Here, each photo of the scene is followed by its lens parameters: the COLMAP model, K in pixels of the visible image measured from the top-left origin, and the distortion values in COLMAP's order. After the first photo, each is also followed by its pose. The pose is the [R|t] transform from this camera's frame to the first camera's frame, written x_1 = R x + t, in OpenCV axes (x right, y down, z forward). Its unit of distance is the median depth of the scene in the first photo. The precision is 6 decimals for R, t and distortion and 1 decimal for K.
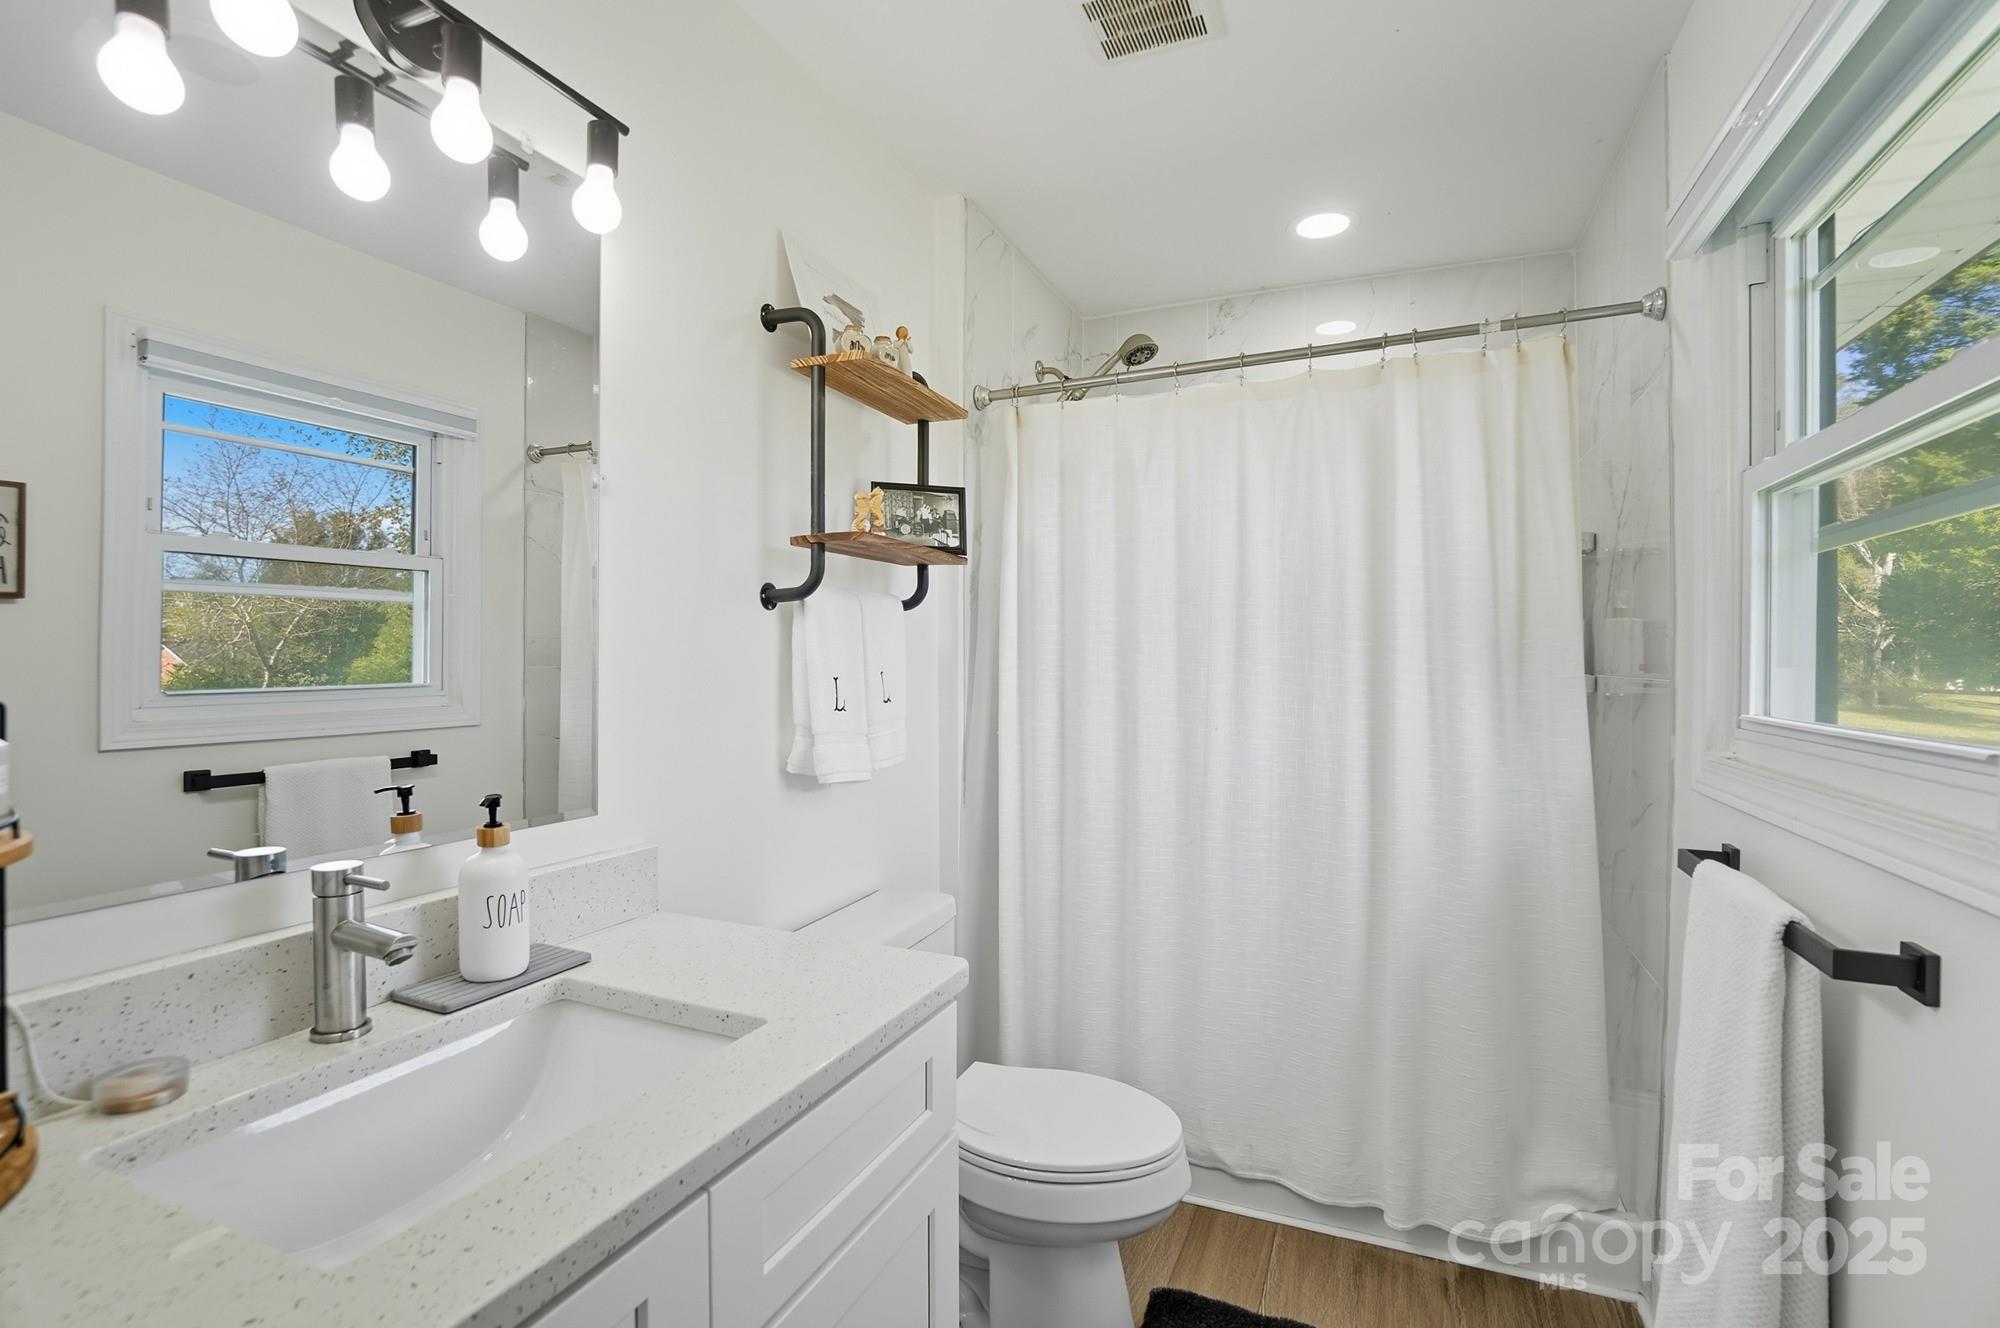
lens RADIAL K [[887.3, 0, 1001.3], [0, 887.3, 669.7], [0, 0, 1]] dist [0.000104, 0.000000]
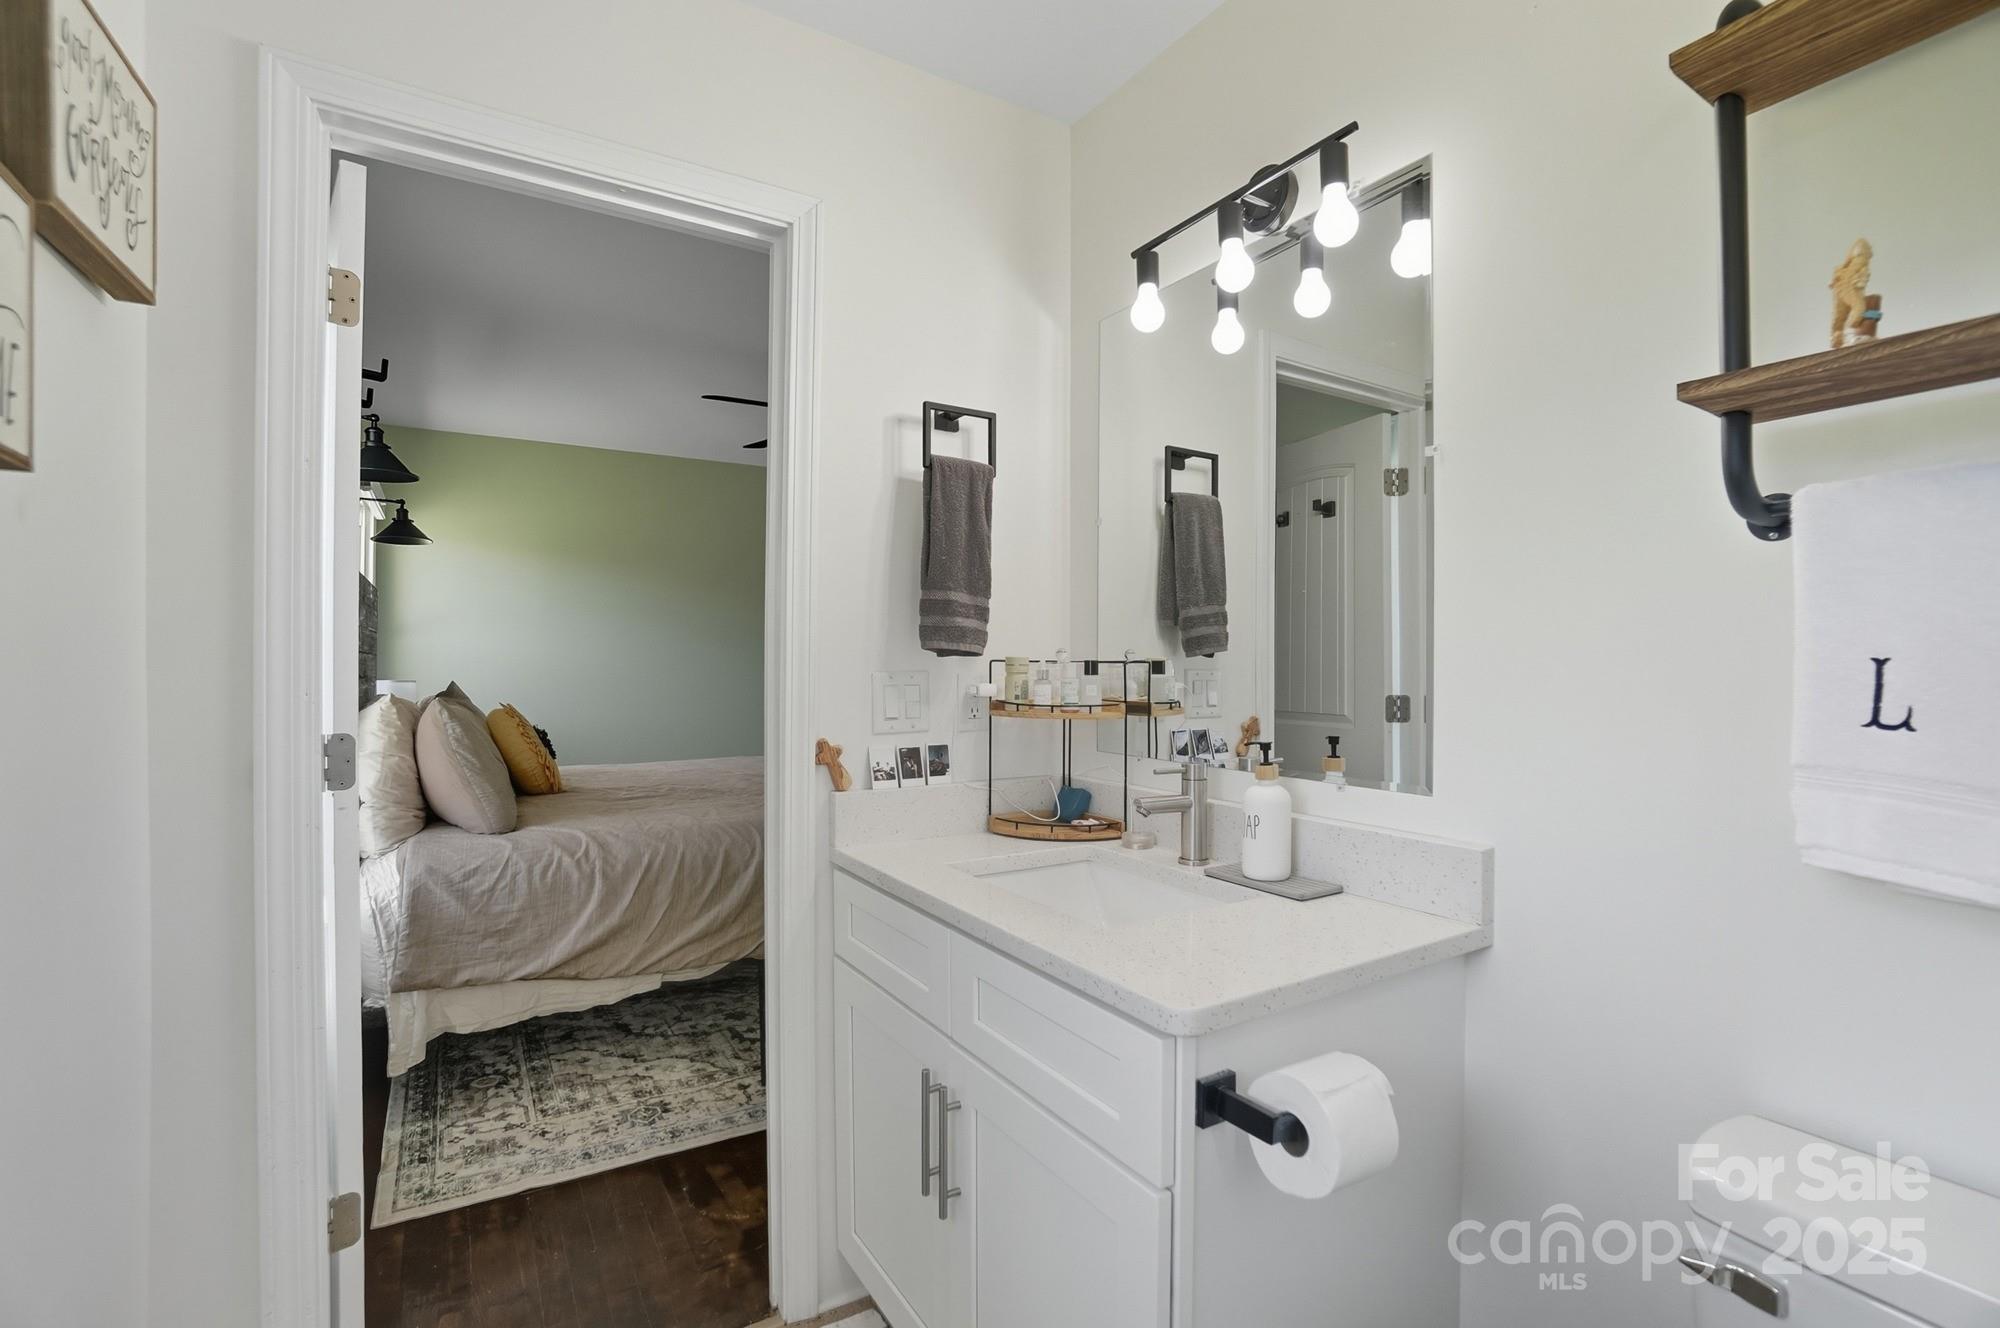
lens RADIAL K [[887.3, 0, 1001.6], [0, 887.3, 659.8], [0, 0, 1]] dist [0.000104, 0.000000]
pose [[-0.576601, 0.000385, -0.817025, 0.622042], [0.001166, 0.999999, -0.000351, 0.013980], [0.817025, -0.001155, -0.576601, 1.186713]]
